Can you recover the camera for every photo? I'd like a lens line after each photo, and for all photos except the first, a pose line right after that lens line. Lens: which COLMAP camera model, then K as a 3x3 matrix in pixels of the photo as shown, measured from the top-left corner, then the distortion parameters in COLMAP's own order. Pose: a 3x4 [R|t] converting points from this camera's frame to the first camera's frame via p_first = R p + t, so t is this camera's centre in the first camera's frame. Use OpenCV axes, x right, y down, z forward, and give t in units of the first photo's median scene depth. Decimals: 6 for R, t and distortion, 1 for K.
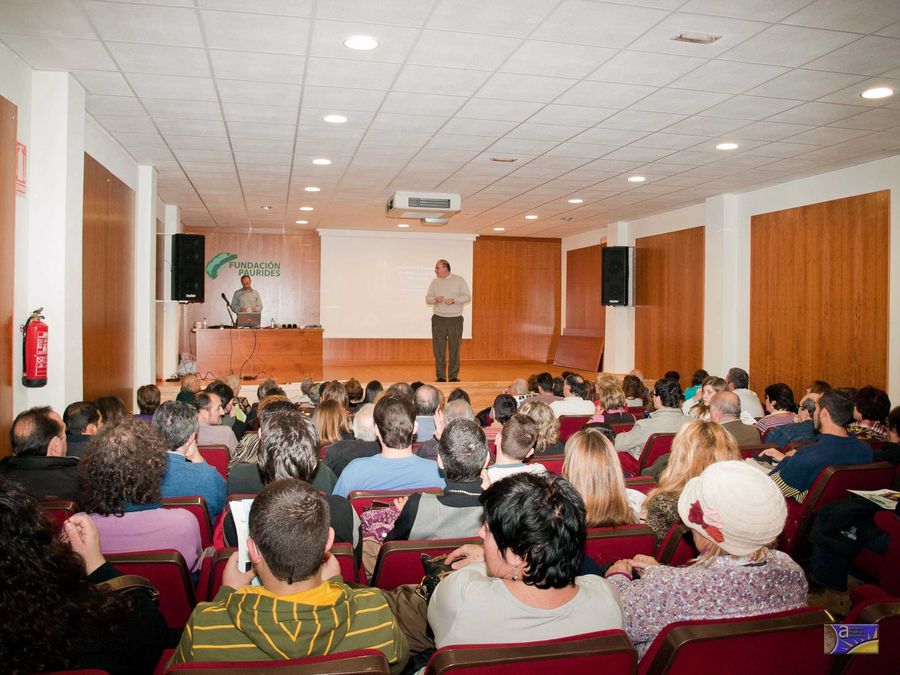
lens RADIAL K [[755.1, 0, 426.9], [0, 755.1, 326.2], [0, 0, 1]] dist [-0.067294, 0.002968]
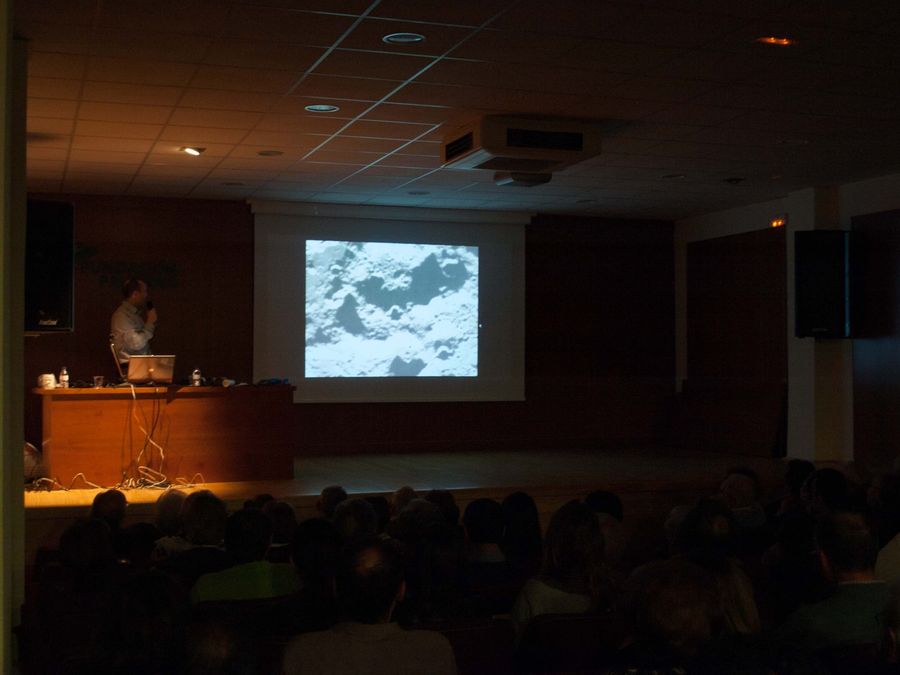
lens RADIAL K [[1227.9, 0, 452.0], [0, 1227.9, 328.6], [0, 0, 1]] dist [-0.054654, 0.000000]
pose [[0.990969, -0.007129, 0.133901, -0.154169], [0.012969, 0.999000, -0.042798, 0.001750], [-0.133462, 0.044148, 0.990070, 0.159169]]
